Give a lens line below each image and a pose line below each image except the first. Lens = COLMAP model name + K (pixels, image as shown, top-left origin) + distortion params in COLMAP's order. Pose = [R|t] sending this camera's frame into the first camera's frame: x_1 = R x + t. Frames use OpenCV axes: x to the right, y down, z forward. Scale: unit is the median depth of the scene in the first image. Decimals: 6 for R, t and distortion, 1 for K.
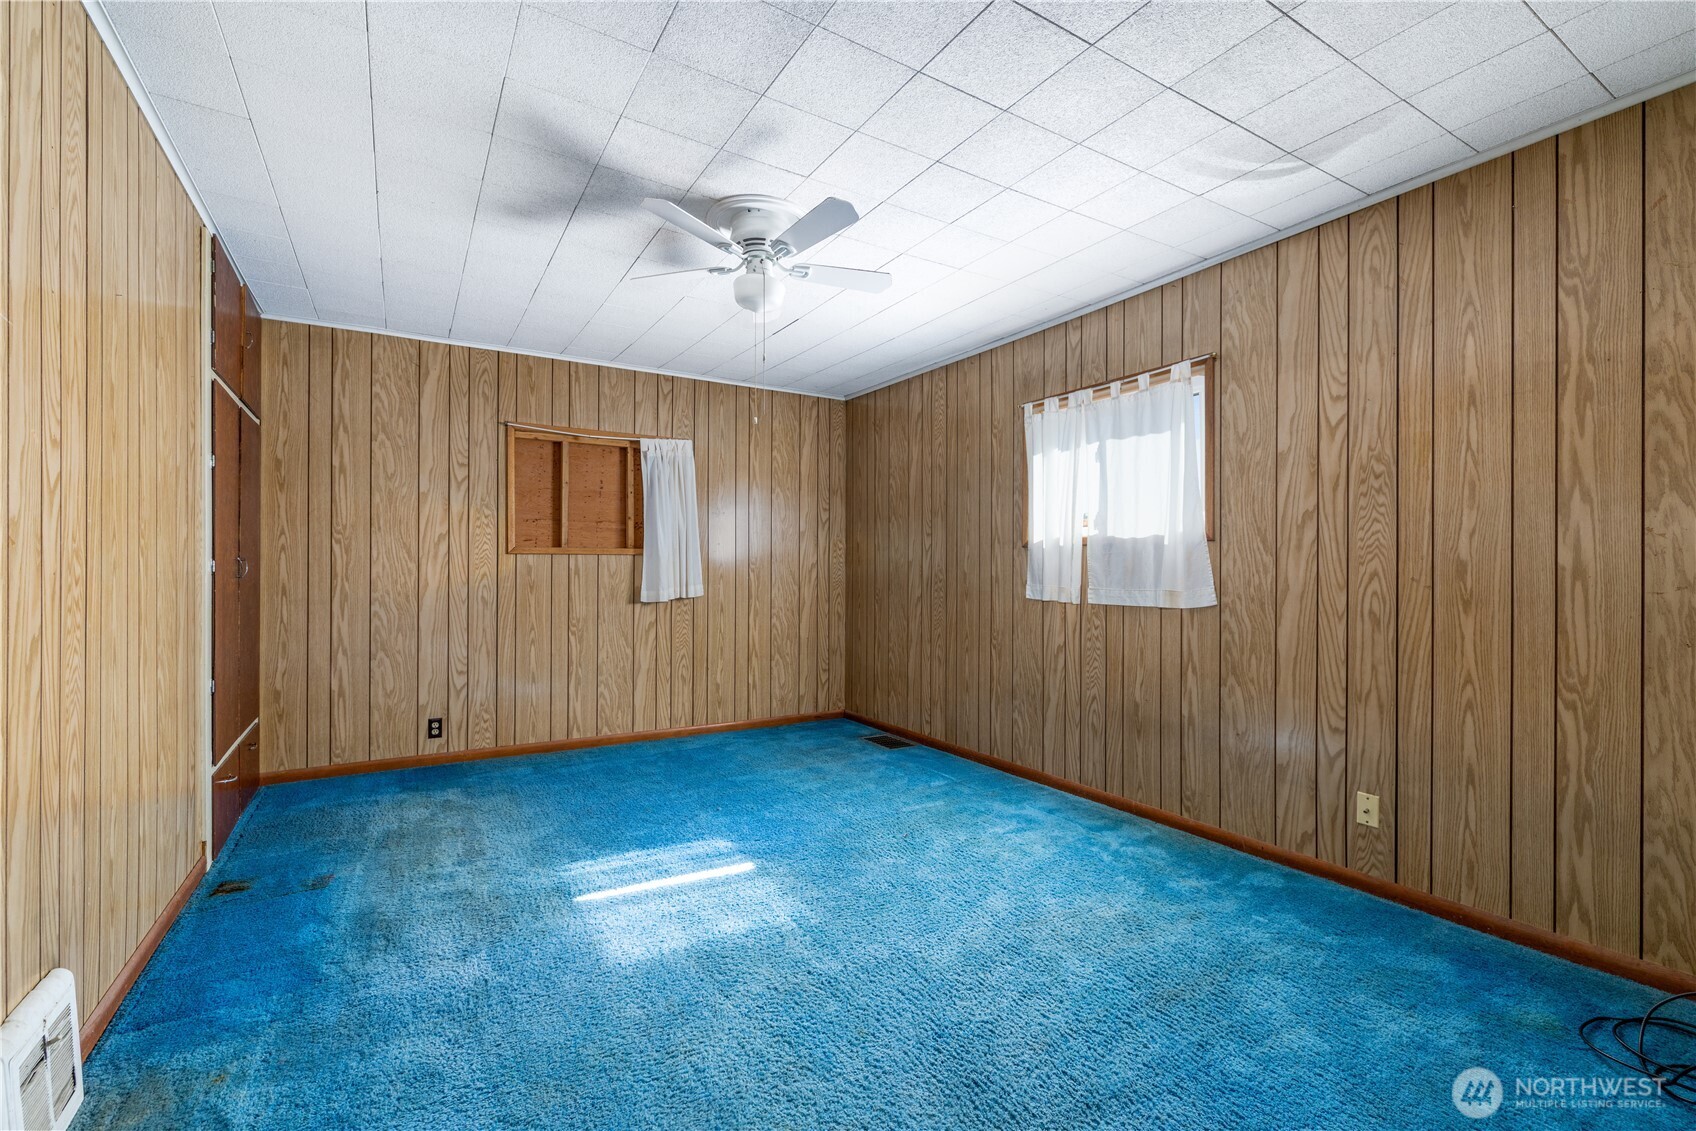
lens RADIAL K [[738.9, 0, 846.6], [0, 738.9, 563.4], [0, 0, 1]] dist [0.000348, 0.000869]
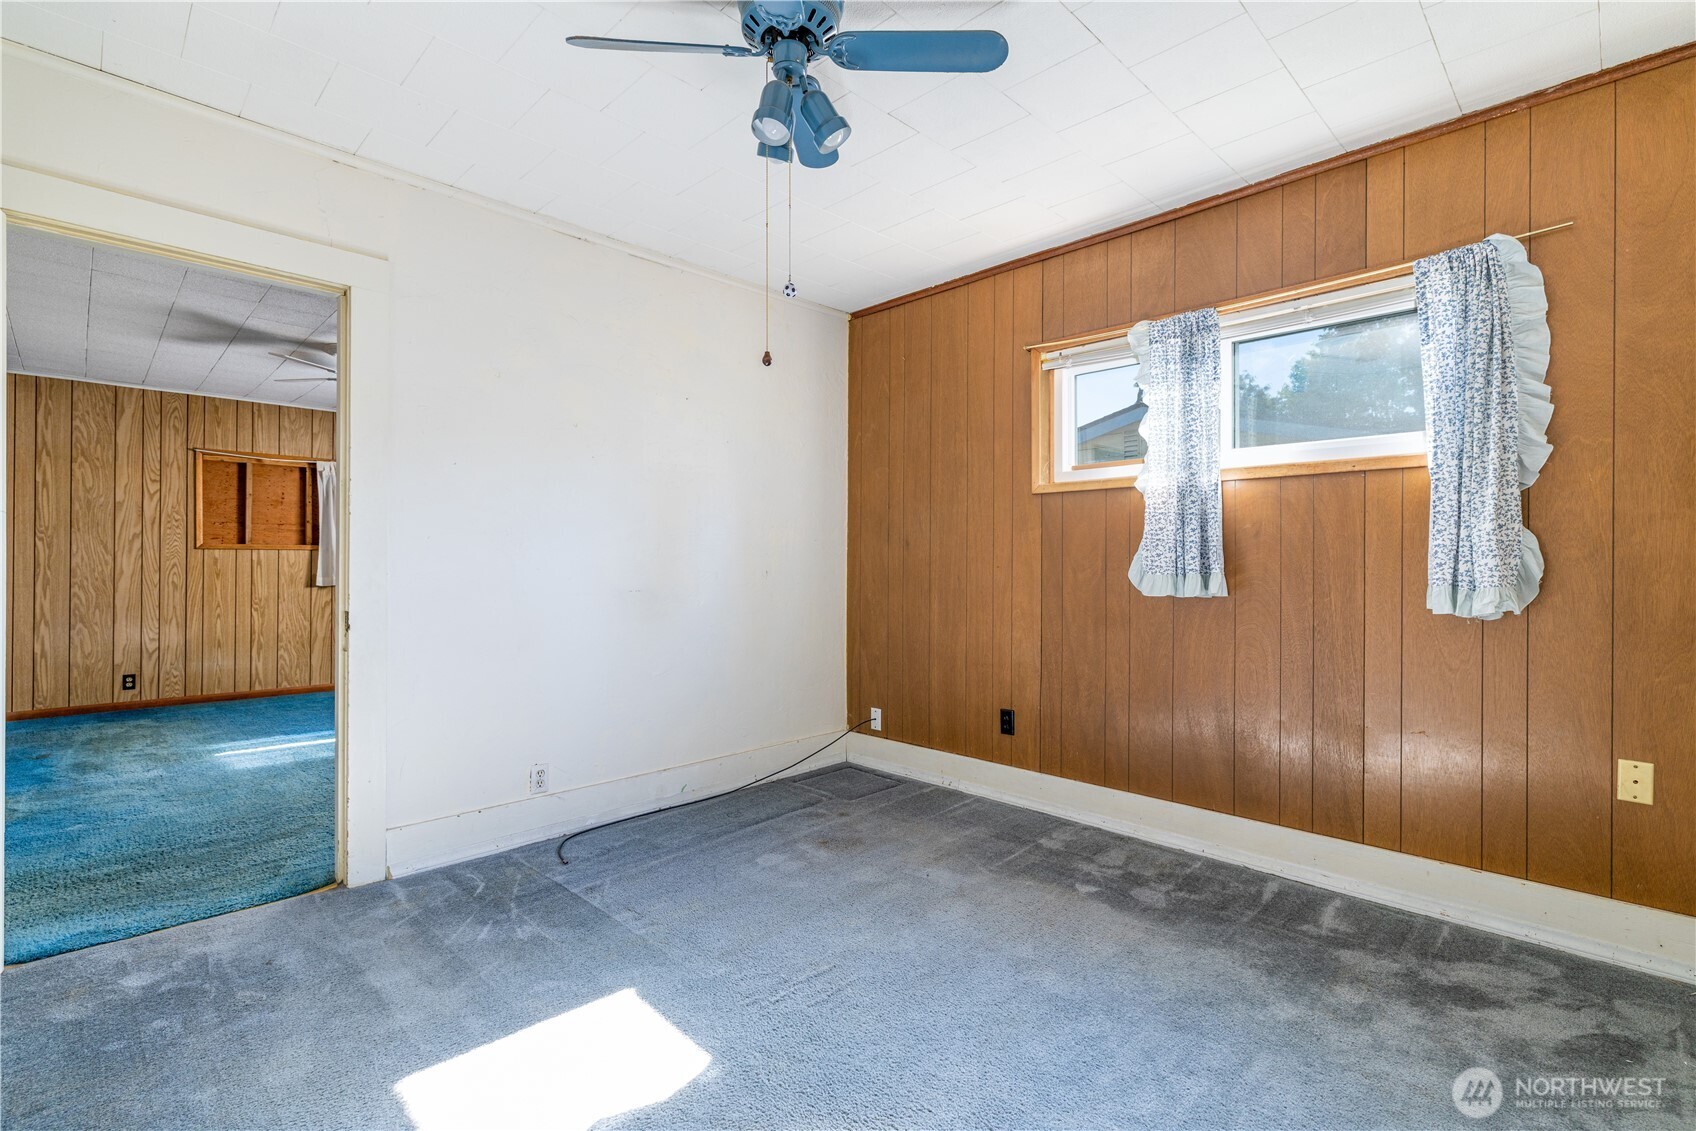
lens RADIAL K [[771.9, 0, 847.6], [0, 771.9, 556.5], [0, 0, 1]] dist [0.002038, 0.000274]
pose [[0.972419, 0.002299, 0.233230, 0.346385], [-0.001994, 0.999997, -0.001544, 0.000428], [-0.233233, 0.001037, 0.972420, -0.603997]]
